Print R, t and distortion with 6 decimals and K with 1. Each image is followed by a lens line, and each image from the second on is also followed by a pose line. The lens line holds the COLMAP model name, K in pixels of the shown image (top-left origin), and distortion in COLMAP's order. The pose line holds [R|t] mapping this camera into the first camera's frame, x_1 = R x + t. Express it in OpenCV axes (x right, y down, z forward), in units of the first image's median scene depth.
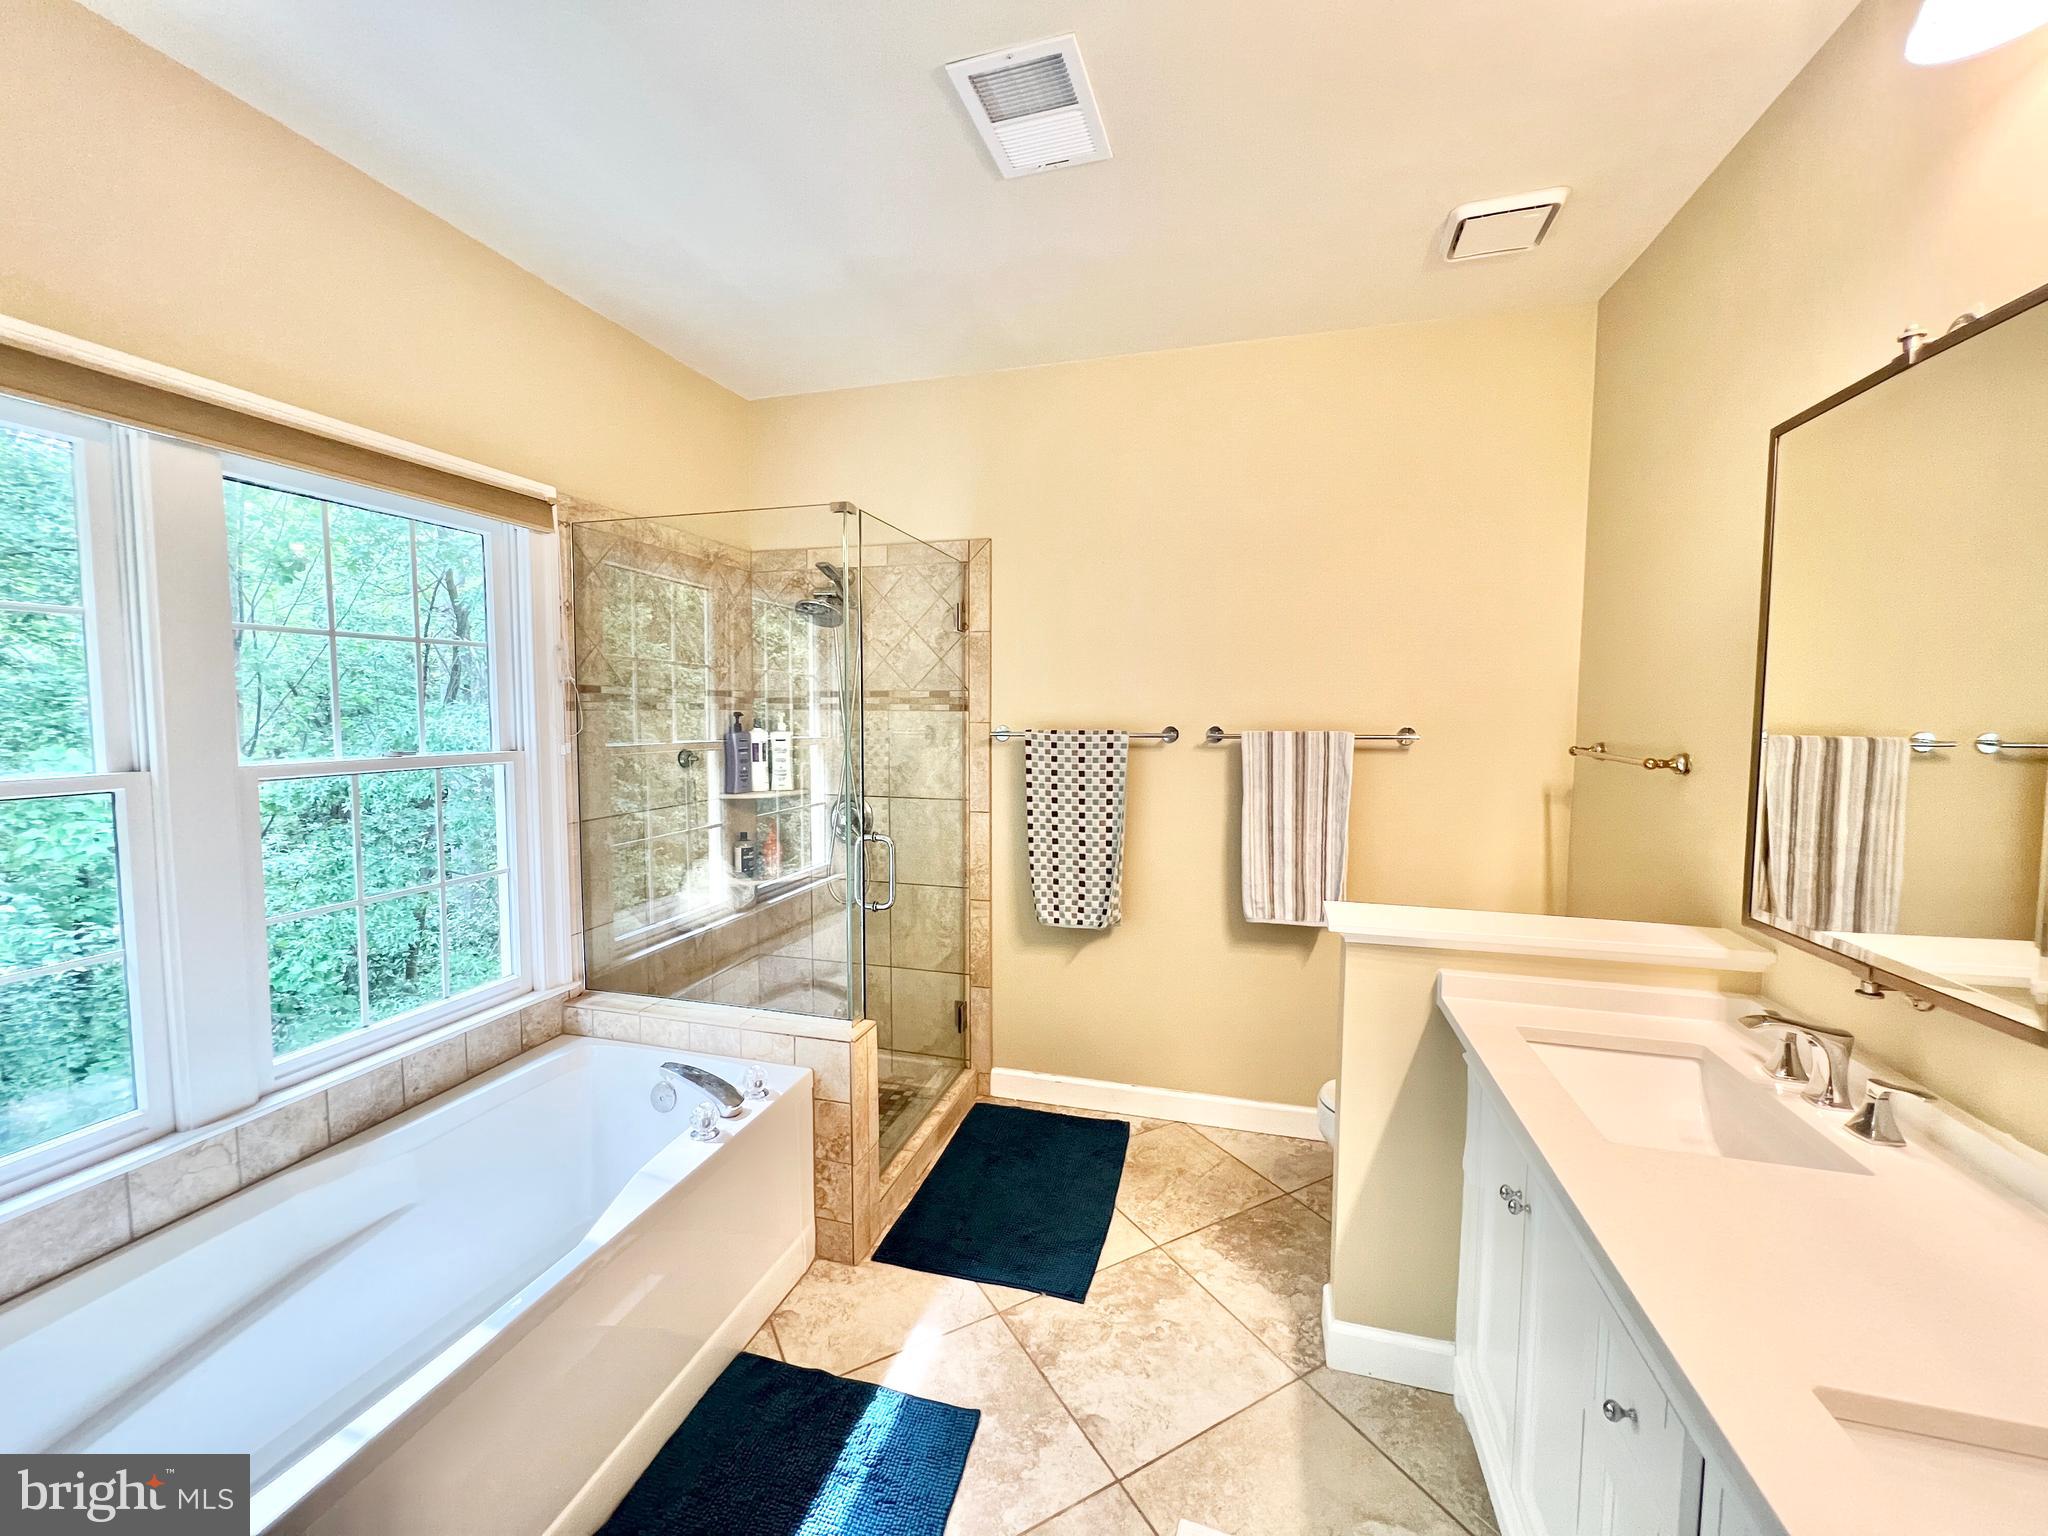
lens RADIAL K [[819.9, 0, 1016.7], [0, 819.9, 762.2], [0, 0, 1]] dist [-0.001885, 0.001089]
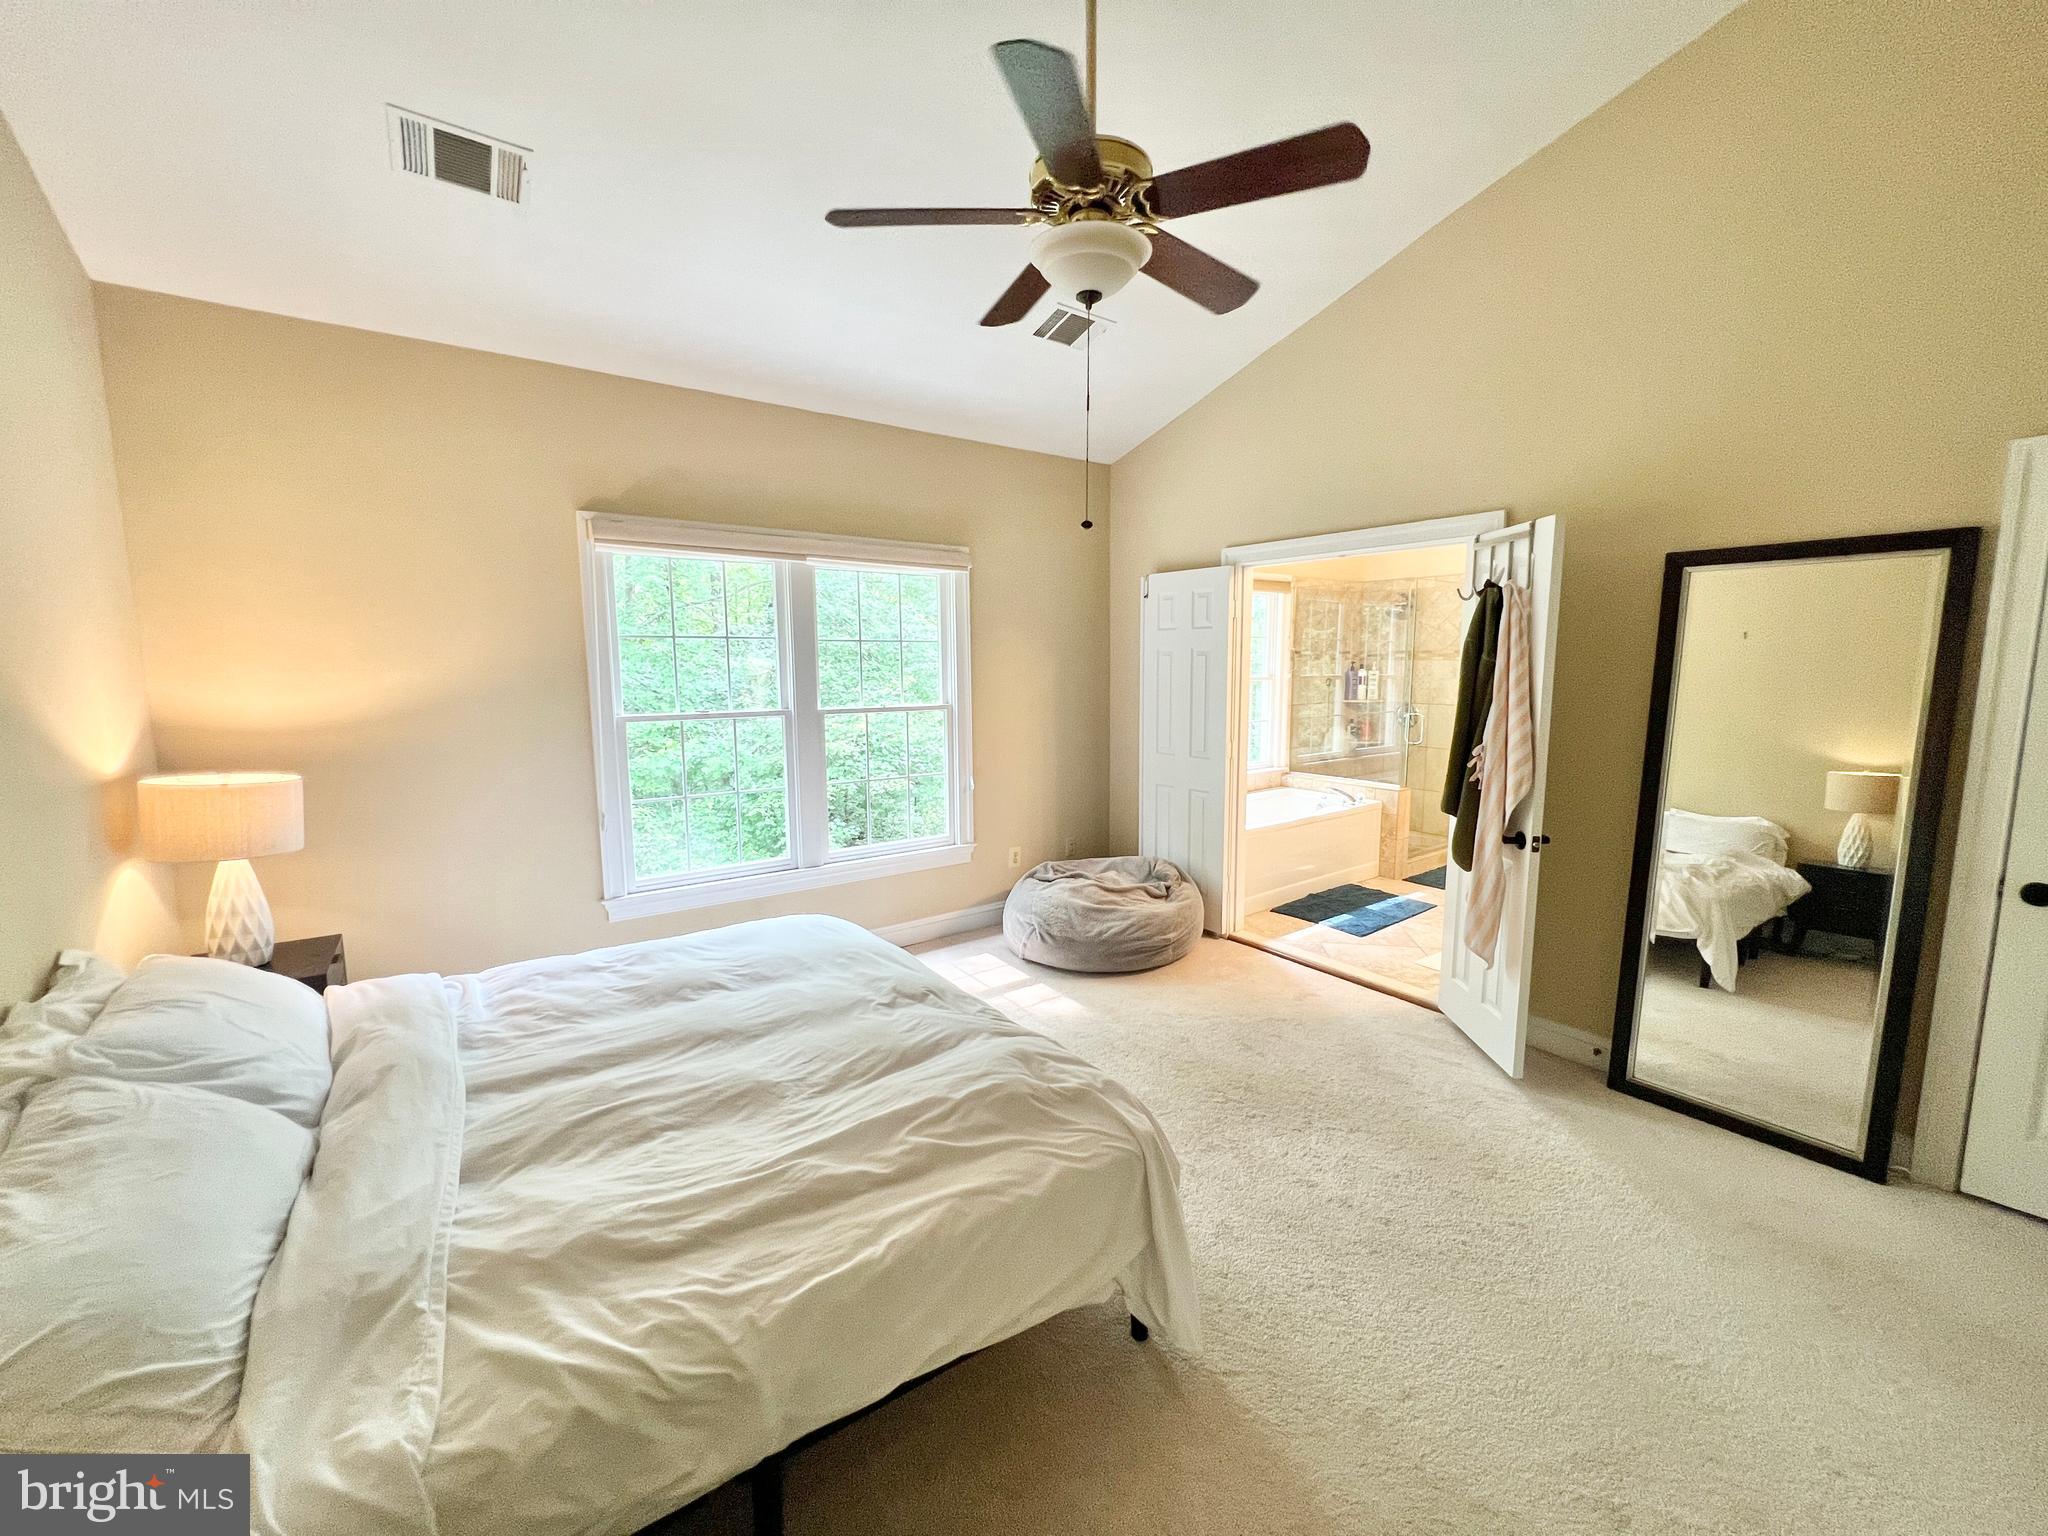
lens RADIAL K [[819.9, 0, 1027.5], [0, 819.9, 762.3], [0, 0, 1]] dist [-0.001885, 0.001089]
pose [[0.794408, 0.072617, -0.603029, 0.317456], [-0.033469, 0.996552, 0.075915, 0.073381], [0.606462, -0.040125, 0.794099, -1.327078]]
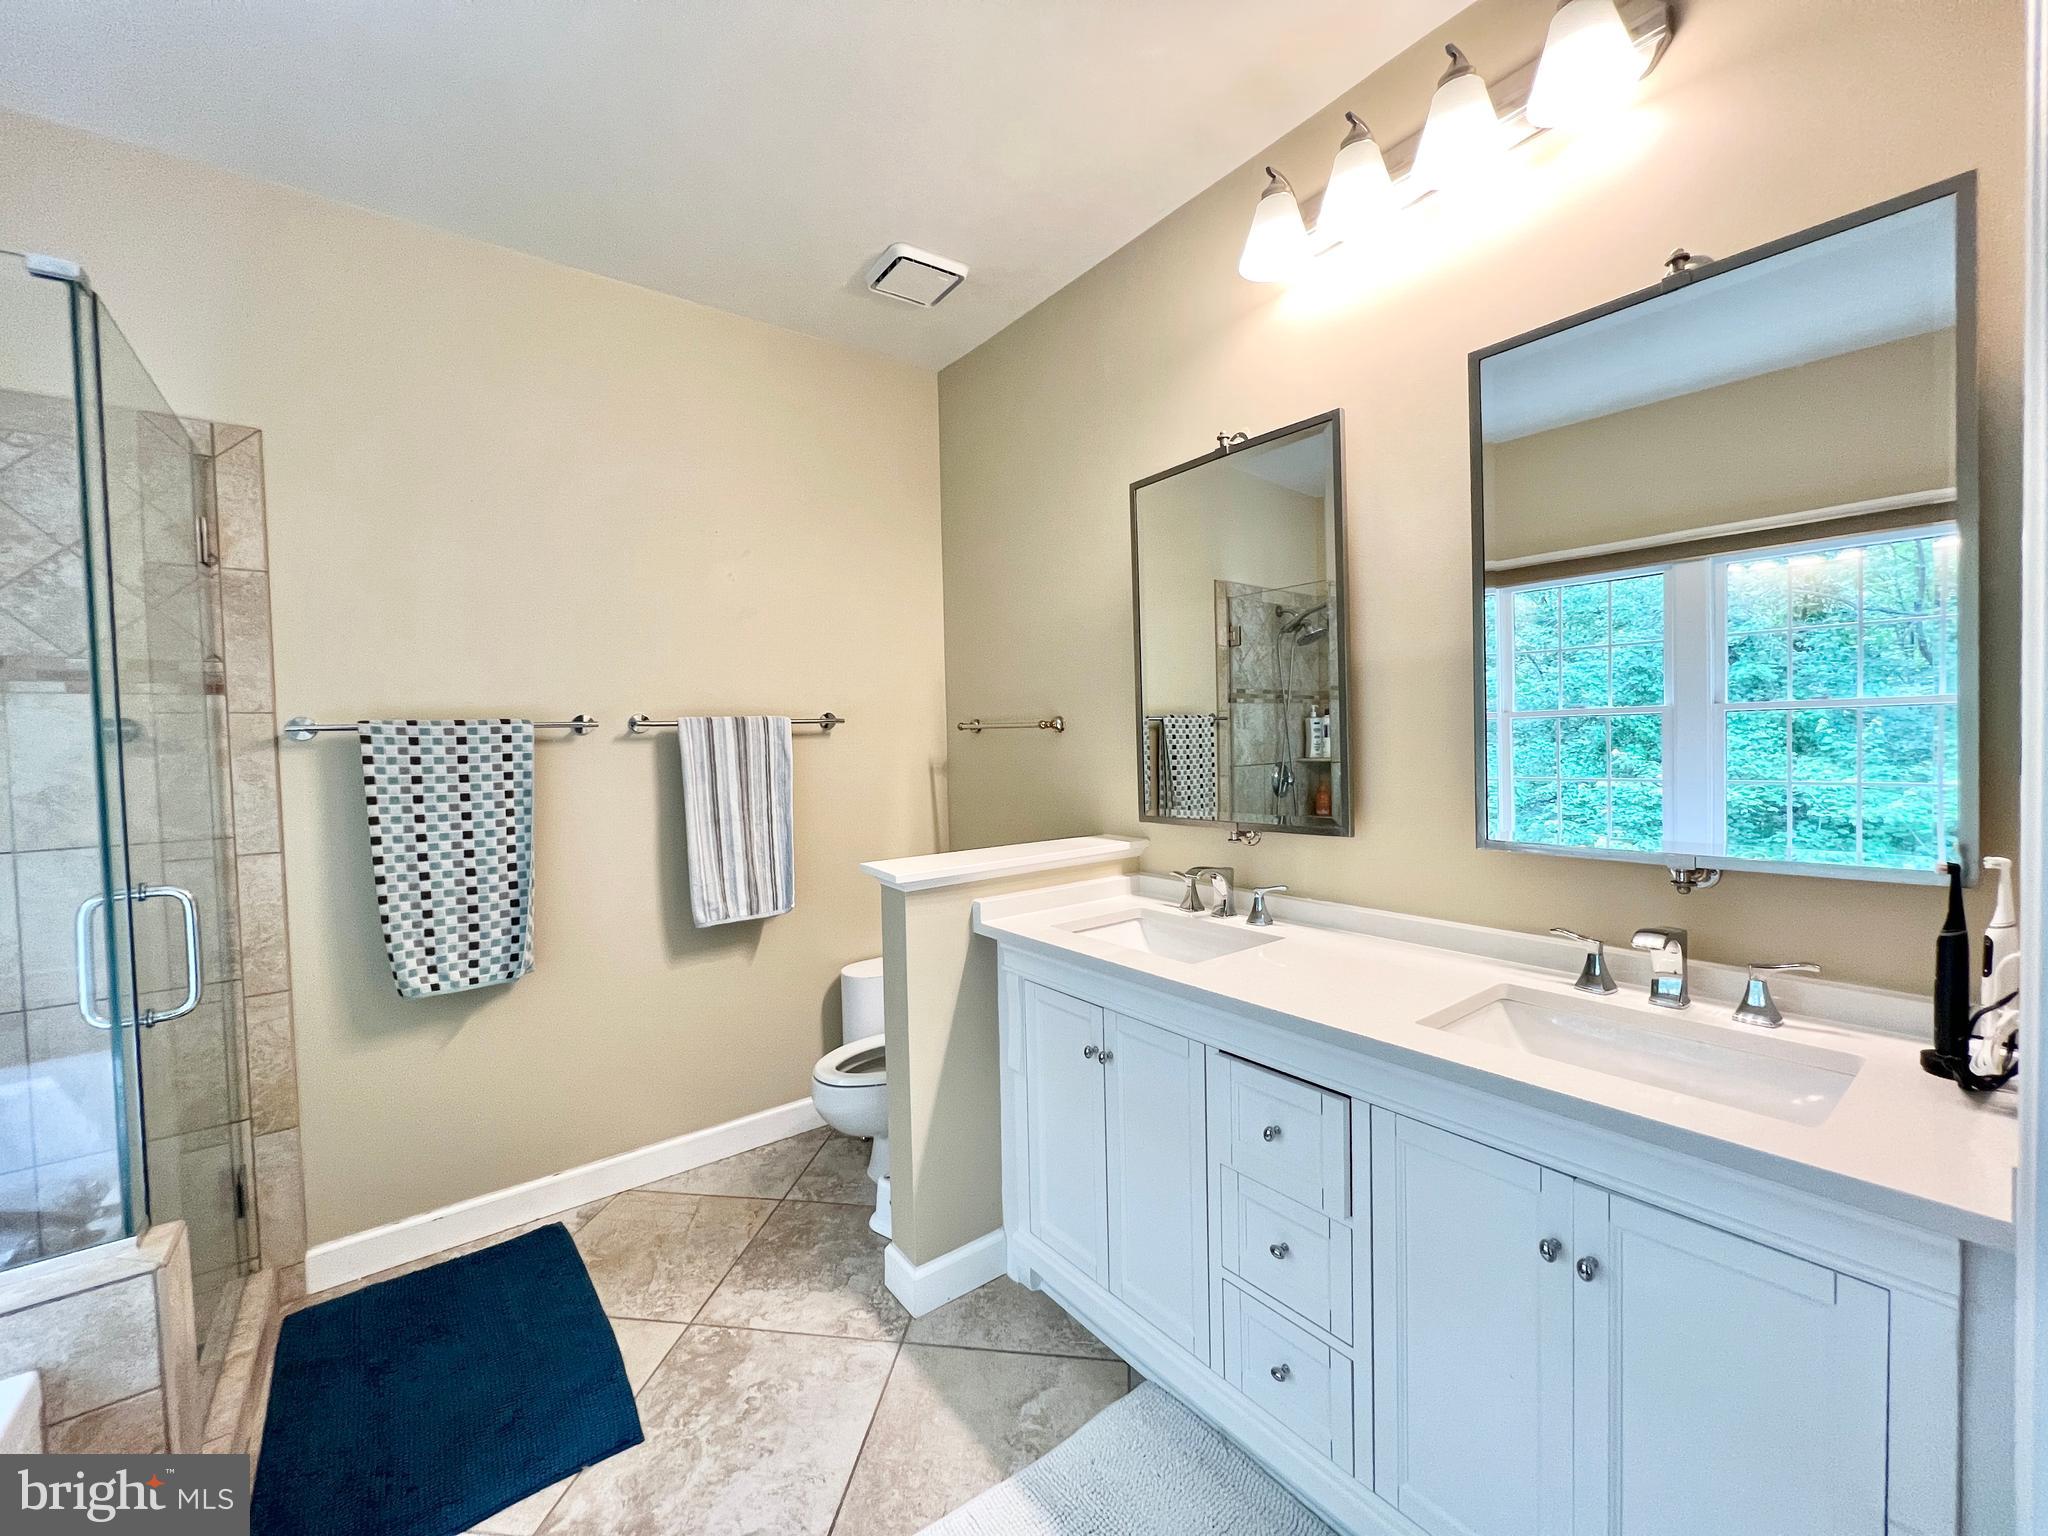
lens RADIAL K [[819.9, 0, 1017.1], [0, 819.9, 763.4], [0, 0, 1]] dist [-0.001885, 0.001089]
pose [[0.600037, -0.043094, 0.798811, -0.212783], [0.082479, 0.996559, -0.008192, 0.048202], [-0.795709, 0.070801, 0.601527, 0.158950]]
